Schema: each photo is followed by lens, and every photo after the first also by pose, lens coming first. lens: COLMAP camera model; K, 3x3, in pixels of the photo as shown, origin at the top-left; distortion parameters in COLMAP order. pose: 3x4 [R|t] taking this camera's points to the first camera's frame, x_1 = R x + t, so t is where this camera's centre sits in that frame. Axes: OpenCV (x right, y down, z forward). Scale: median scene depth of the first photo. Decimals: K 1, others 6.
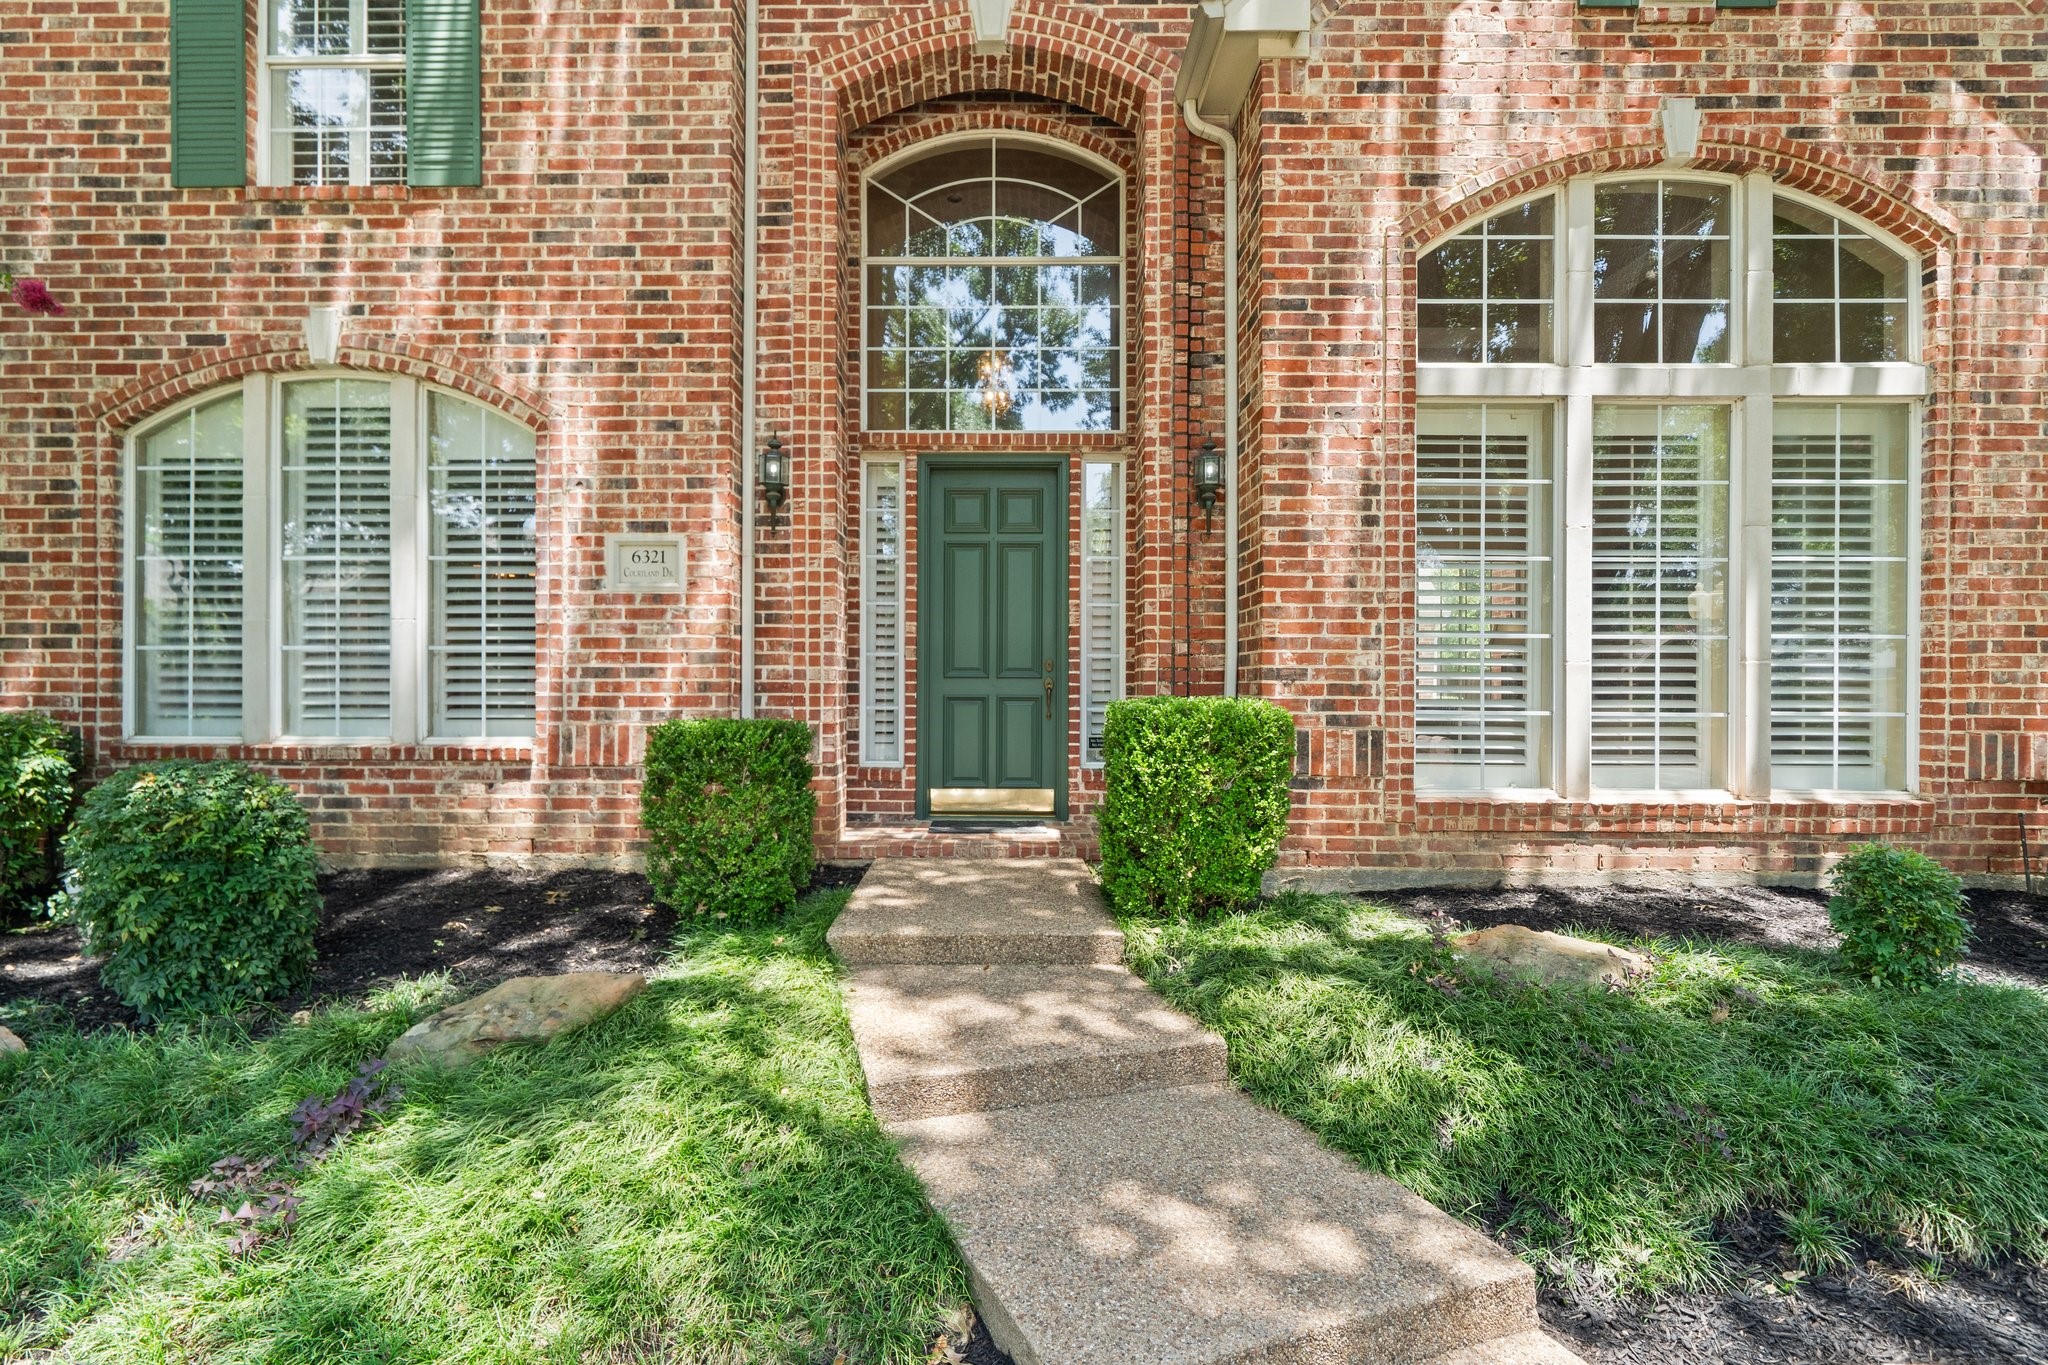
lens RADIAL K [[957.6, 0, 1010.9], [0, 957.6, 688.7], [0, 0, 1]] dist [0.000070, -0.000196]
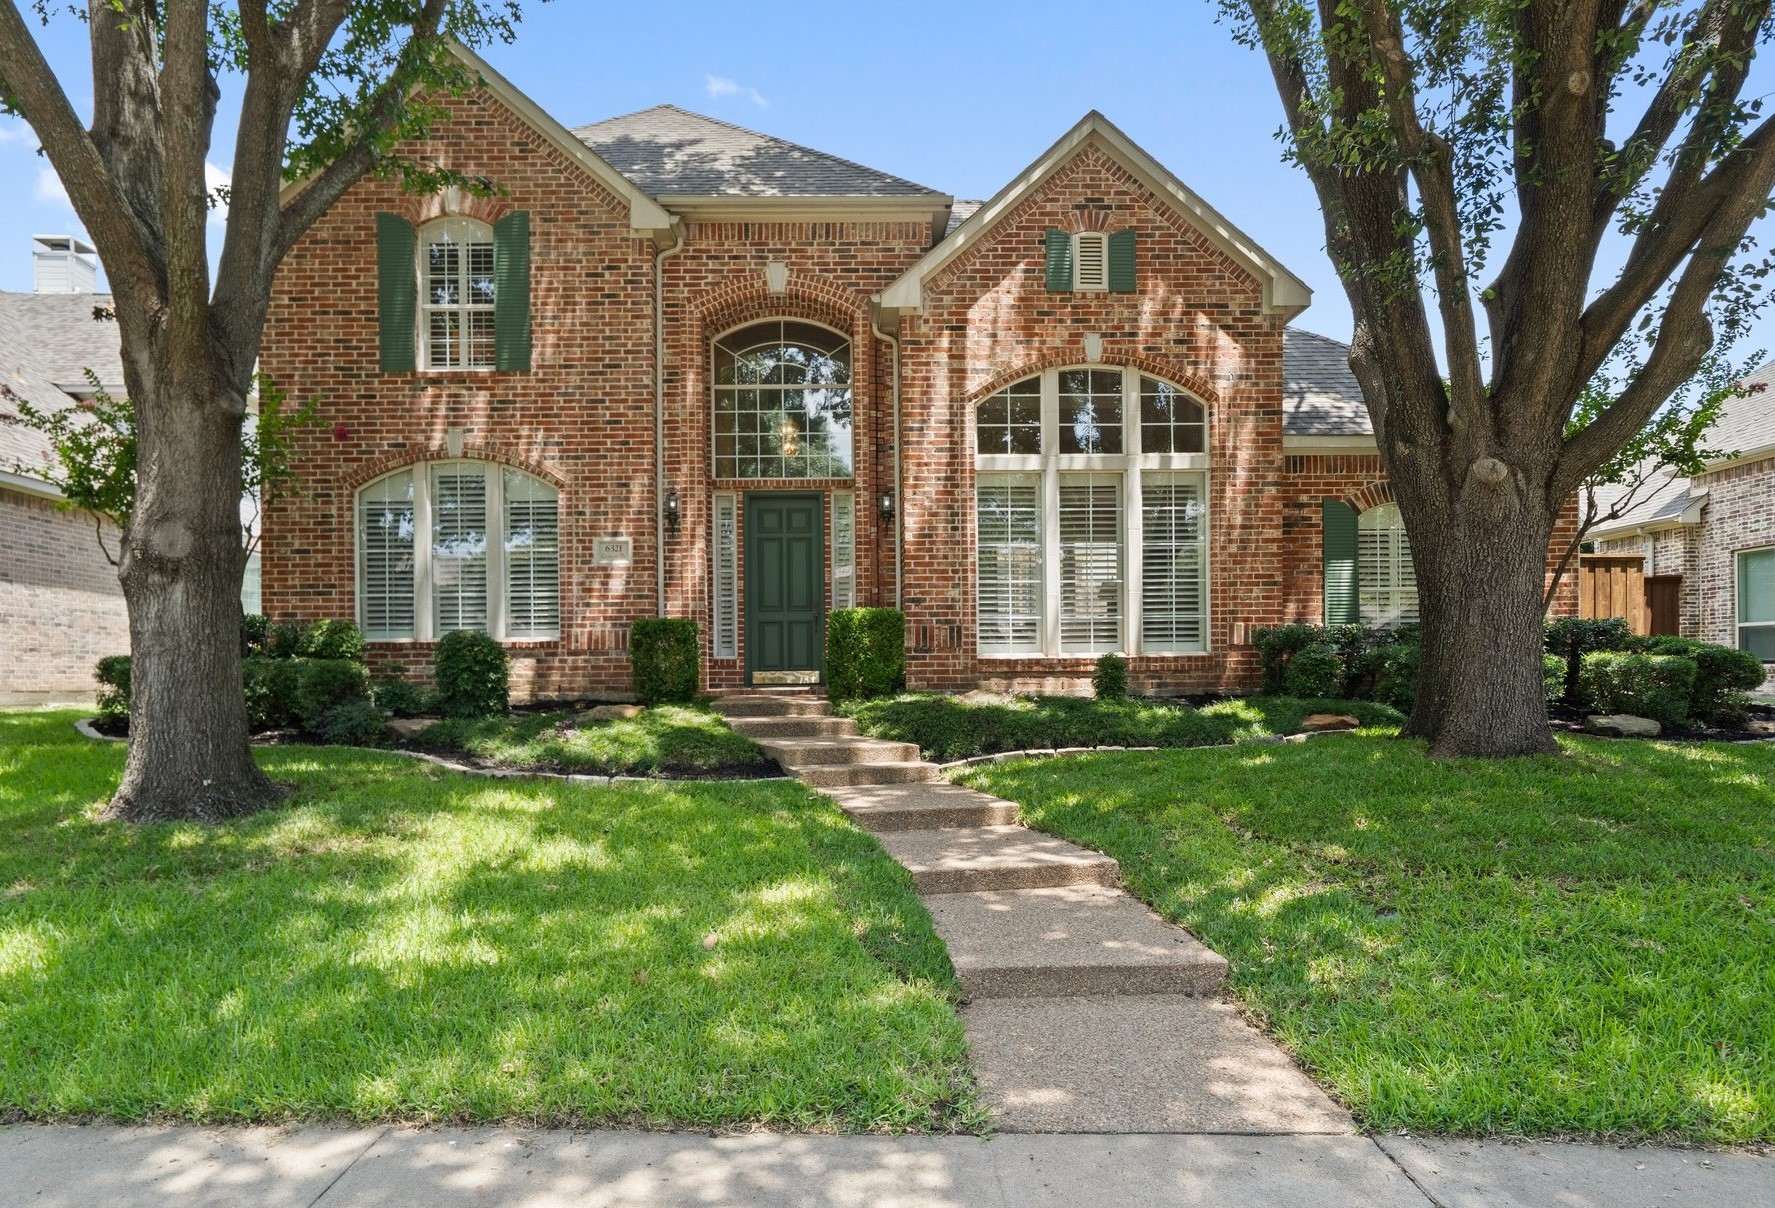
lens RADIAL K [[994.0, 0, 859.6], [0, 994.0, 667.9], [0, 0, 1]] dist [-0.000286, -0.000159]
pose [[0.999661, -0.012562, 0.022793, 0.099945], [0.012663, 0.999911, -0.004303, 0.136501], [-0.022737, 0.004591, 0.999731, -1.158156]]
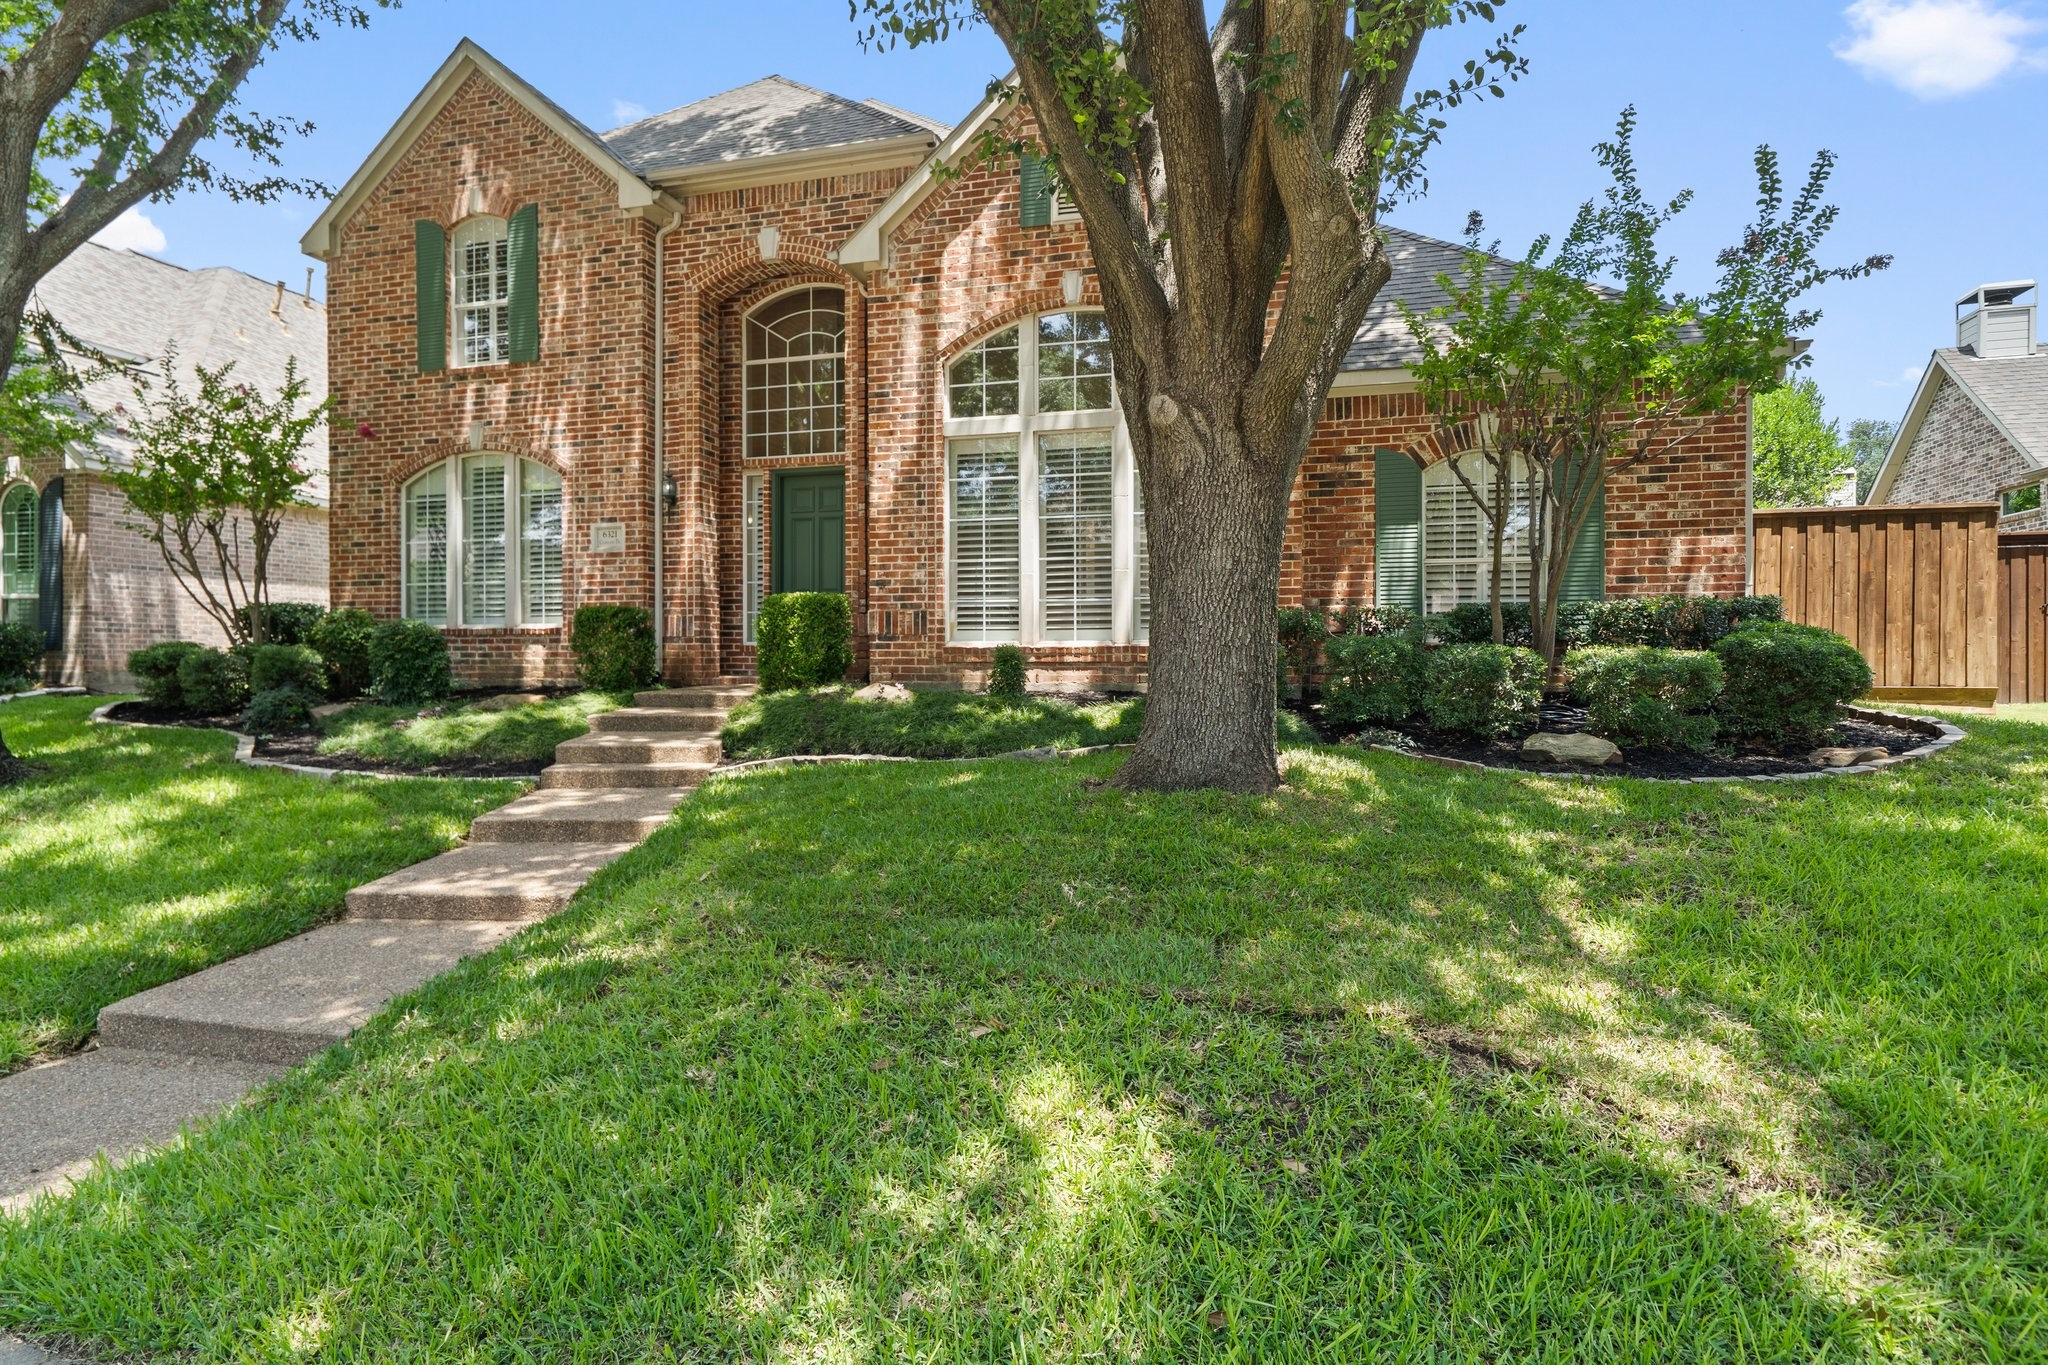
lens RADIAL K [[1033.5, 0, 1019.6], [0, 1033.5, 652.3], [0, 0, 1]] dist [0.000831, 0.000511]
pose [[0.967050, -0.006599, -0.254501, 1.034549], [0.006422, 0.999978, -0.001528, 0.124439], [0.254505, -0.000157, 0.967071, -0.919276]]
